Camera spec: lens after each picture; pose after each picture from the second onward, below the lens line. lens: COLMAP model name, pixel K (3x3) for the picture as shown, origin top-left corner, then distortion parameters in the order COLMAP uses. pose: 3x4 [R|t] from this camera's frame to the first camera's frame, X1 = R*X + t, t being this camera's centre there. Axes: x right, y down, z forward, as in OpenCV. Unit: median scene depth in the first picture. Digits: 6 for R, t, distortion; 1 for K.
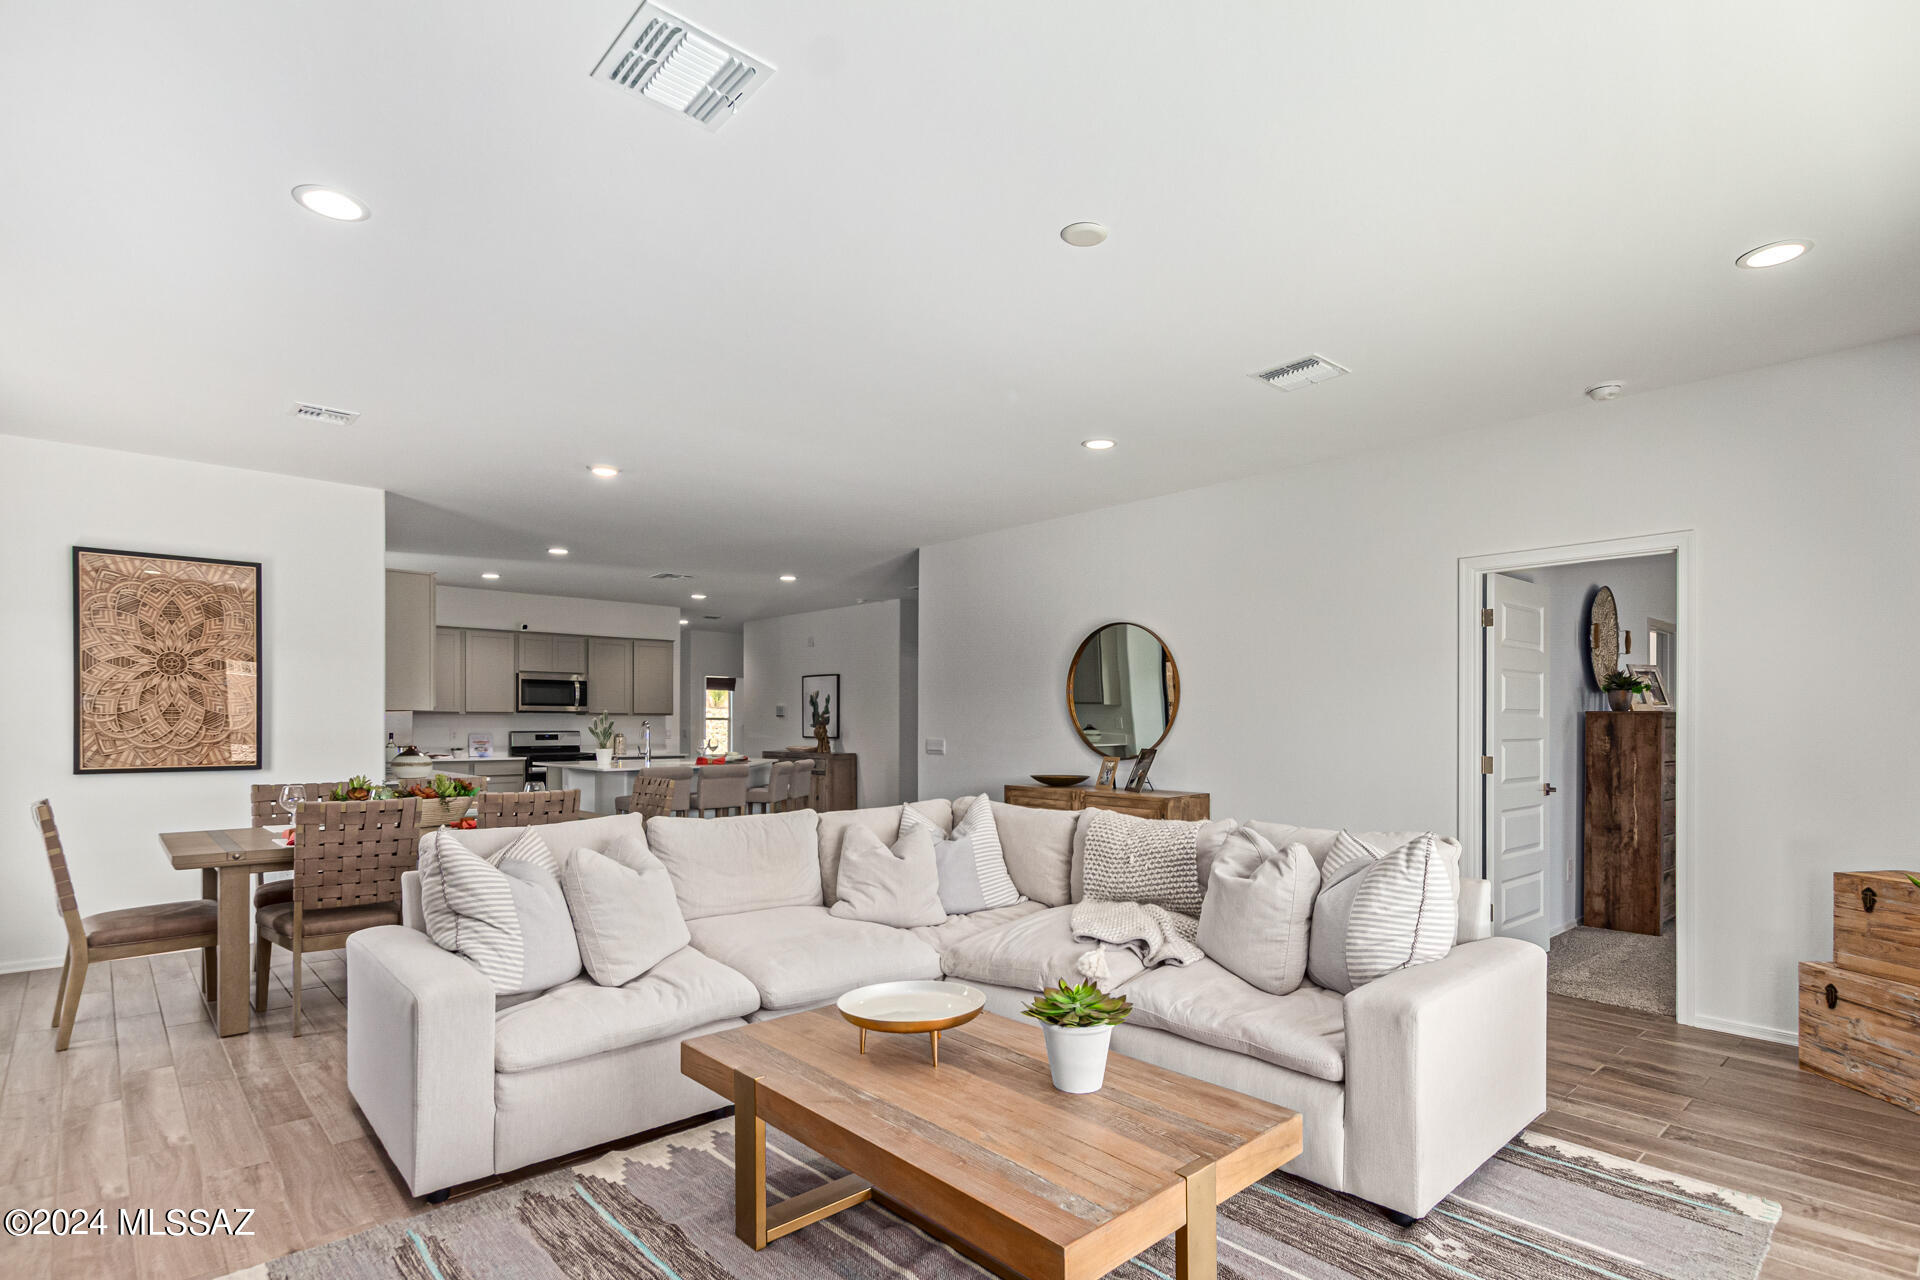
lens RADIAL K [[939.1, 0, 952.9], [0, 939.1, 725.9], [0, 0, 1]] dist [0.015135, -0.006305]
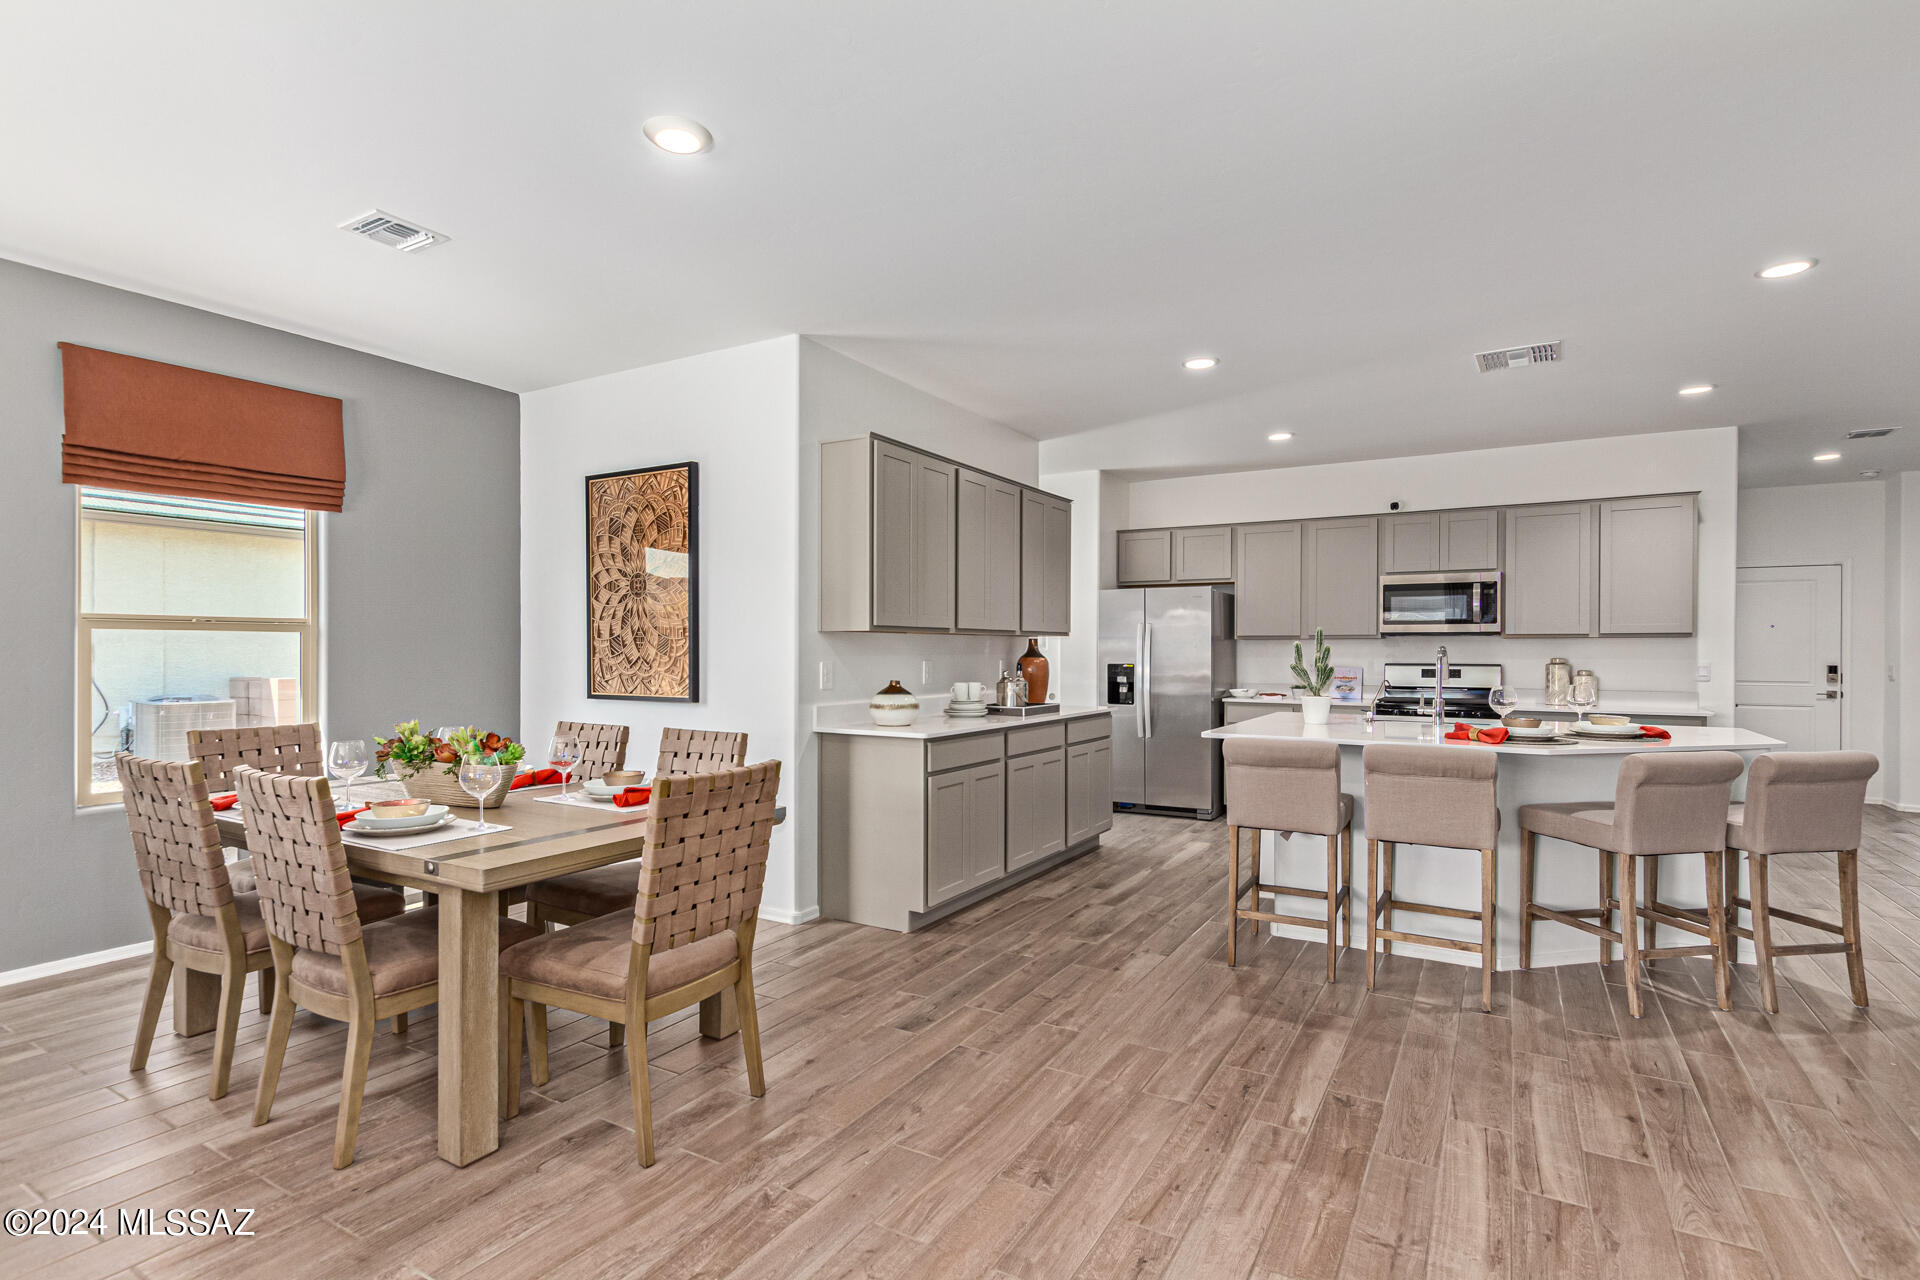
lens RADIAL K [[939.1, 0, 959.3], [0, 939.1, 648.4], [0, 0, 1]] dist [0.015135, -0.006305]
pose [[0.300984, -0.004055, -0.953621, 0.158036], [-0.005209, 0.999969, -0.005896, 0.000929], [0.953615, 0.006742, 0.300954, 1.004467]]
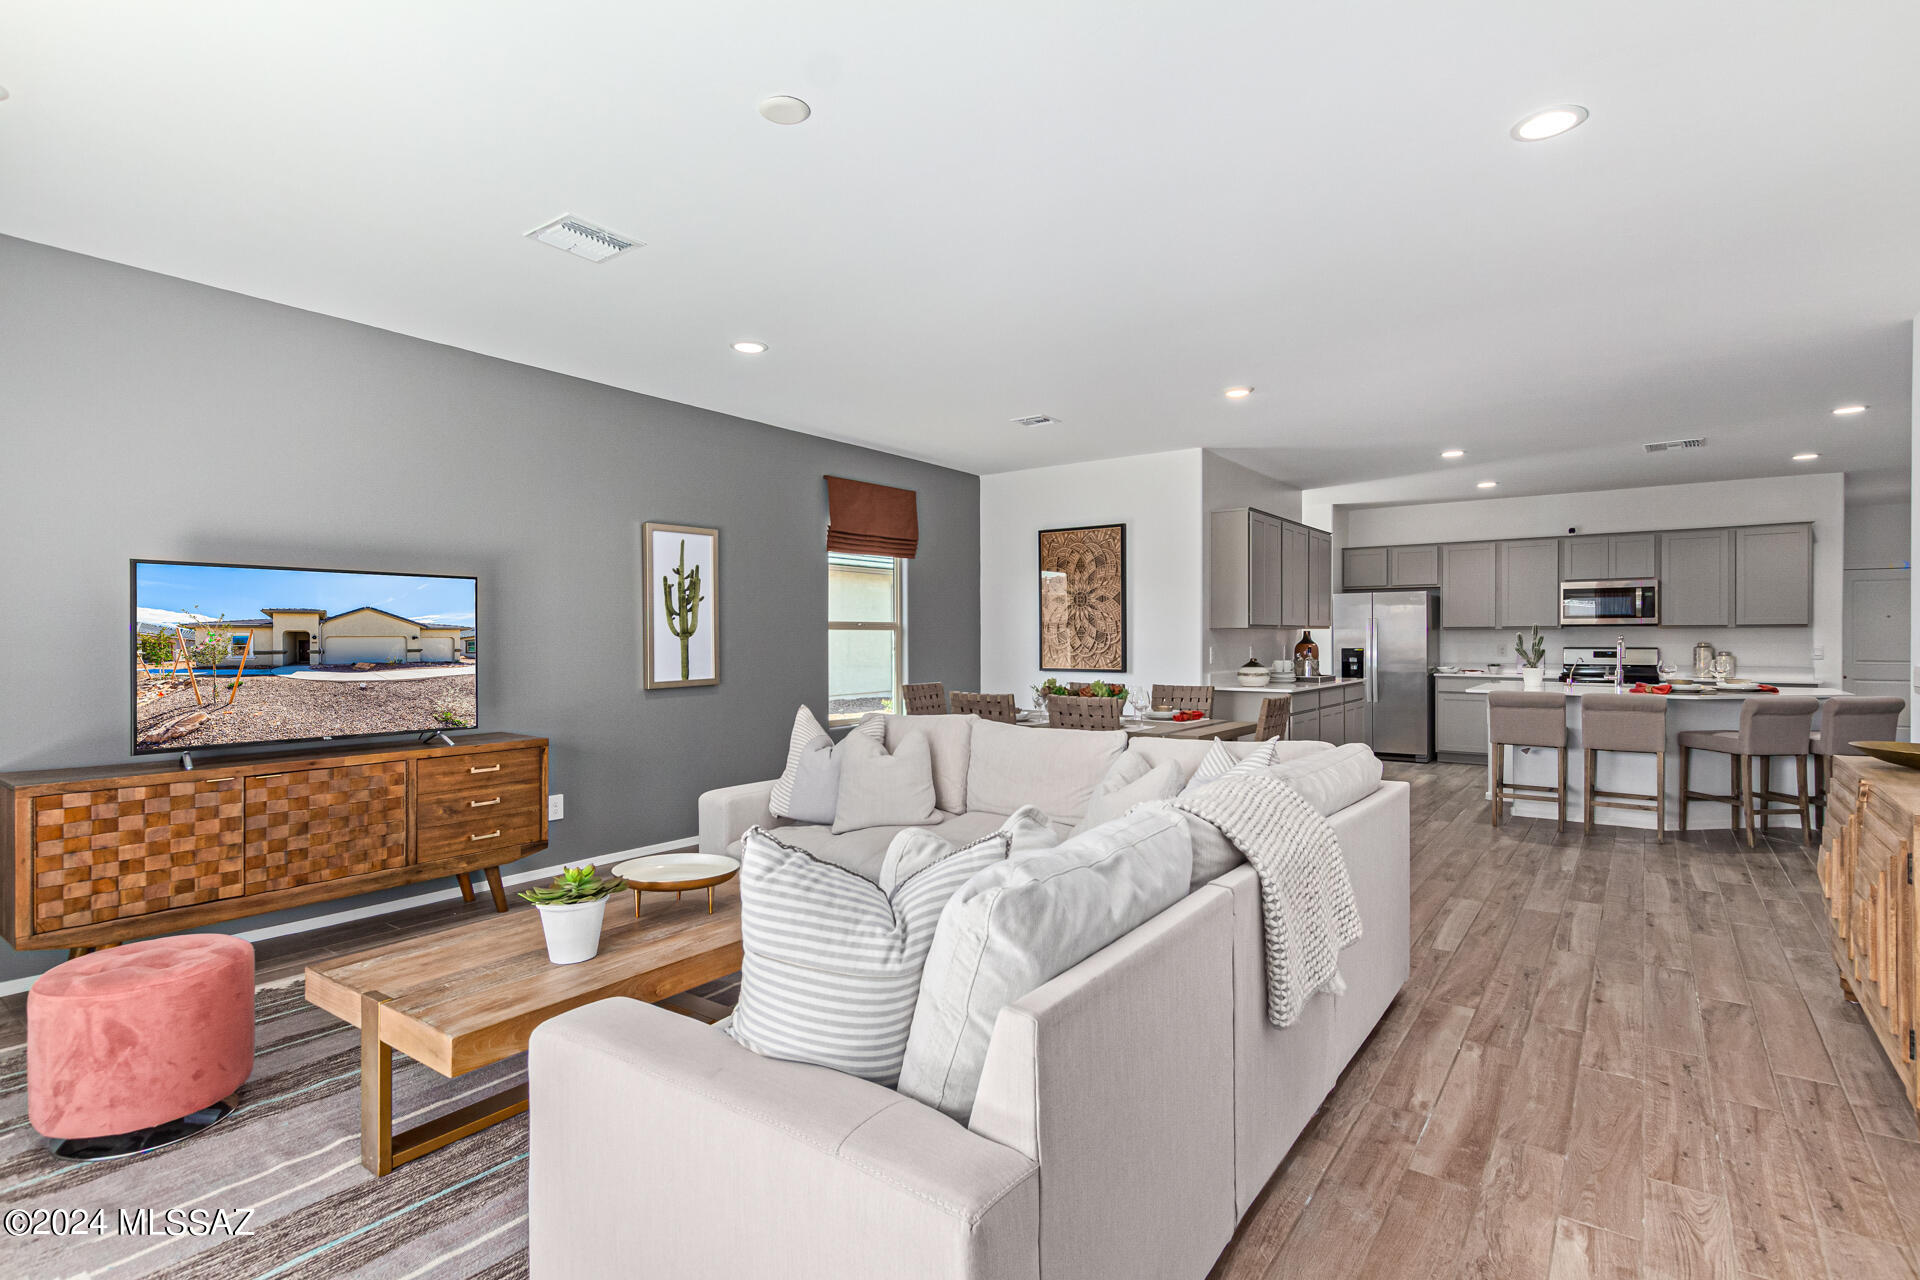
lens RADIAL K [[939.1, 0, 947.2], [0, 939.1, 642.5], [0, 0, 1]] dist [0.015135, -0.006305]
pose [[0.197844, 0.002589, -0.980230, 0.587637], [-0.001681, 0.999996, 0.002302, -0.000499], [0.980232, 0.001192, 0.197847, 0.486326]]
